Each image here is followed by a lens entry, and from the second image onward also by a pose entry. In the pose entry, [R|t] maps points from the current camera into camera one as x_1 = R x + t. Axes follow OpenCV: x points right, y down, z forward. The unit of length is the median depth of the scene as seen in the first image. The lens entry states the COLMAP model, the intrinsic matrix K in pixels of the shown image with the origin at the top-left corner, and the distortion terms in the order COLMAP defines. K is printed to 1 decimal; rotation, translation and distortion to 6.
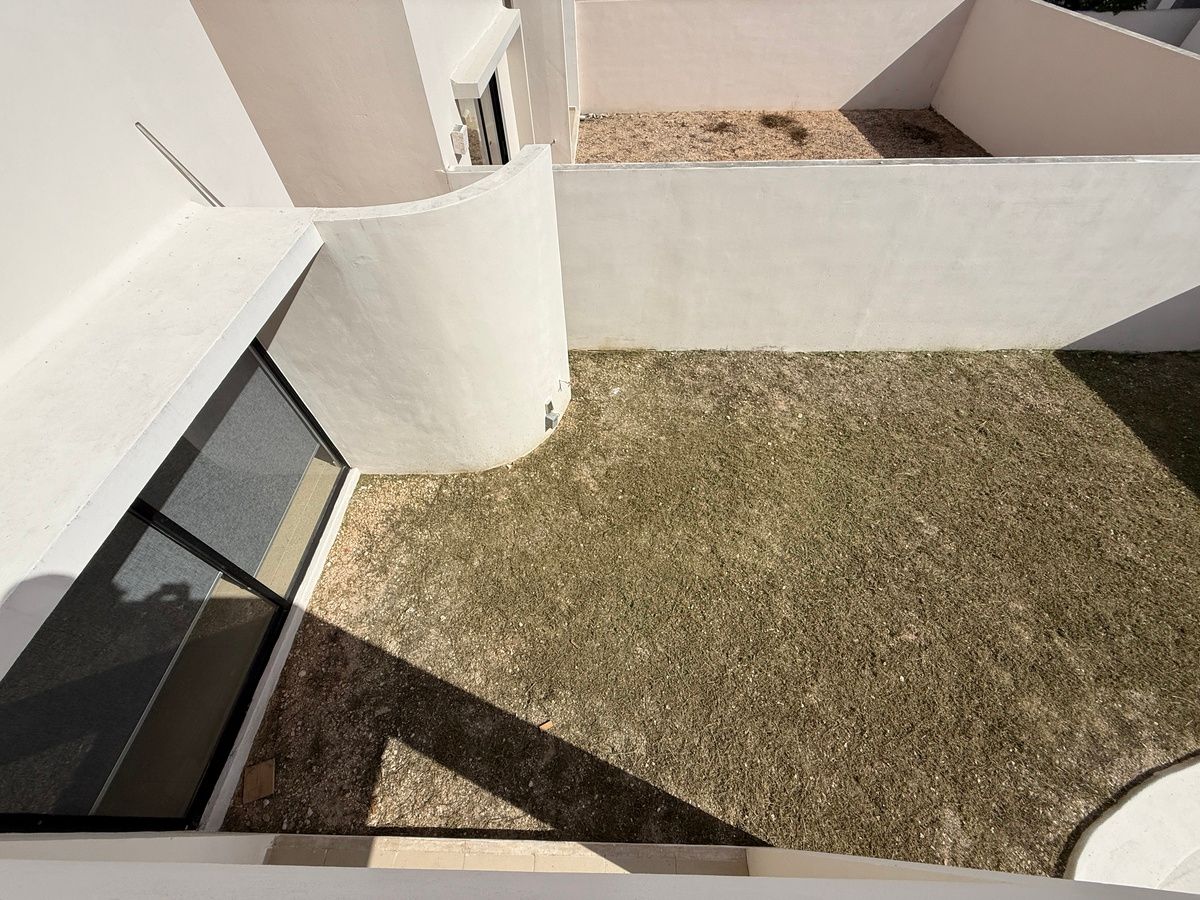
lens RADIAL K [[477.5, 0, 599.7], [0, 477.5, 449.5], [0, 0, 1]] dist [0.001421, -0.000973]
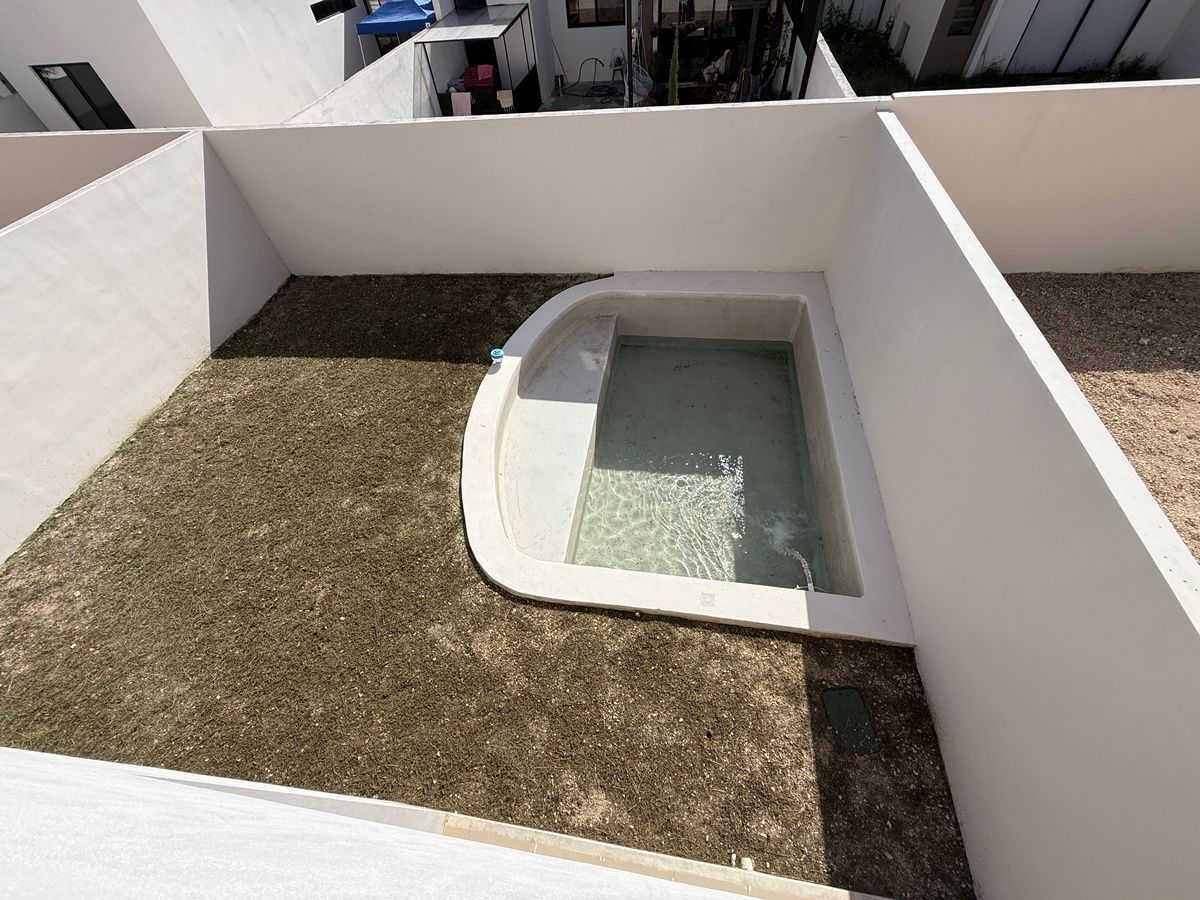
lens RADIAL K [[477.5, 0, 601.4], [0, 477.5, 449.3], [0, 0, 1]] dist [0.001421, -0.000973]
pose [[0.131082, -0.756044, 0.641261, 0.203037], [0.813772, 0.451493, 0.365963, 0.270153], [-0.566209, 0.473869, 0.674430, -0.220351]]
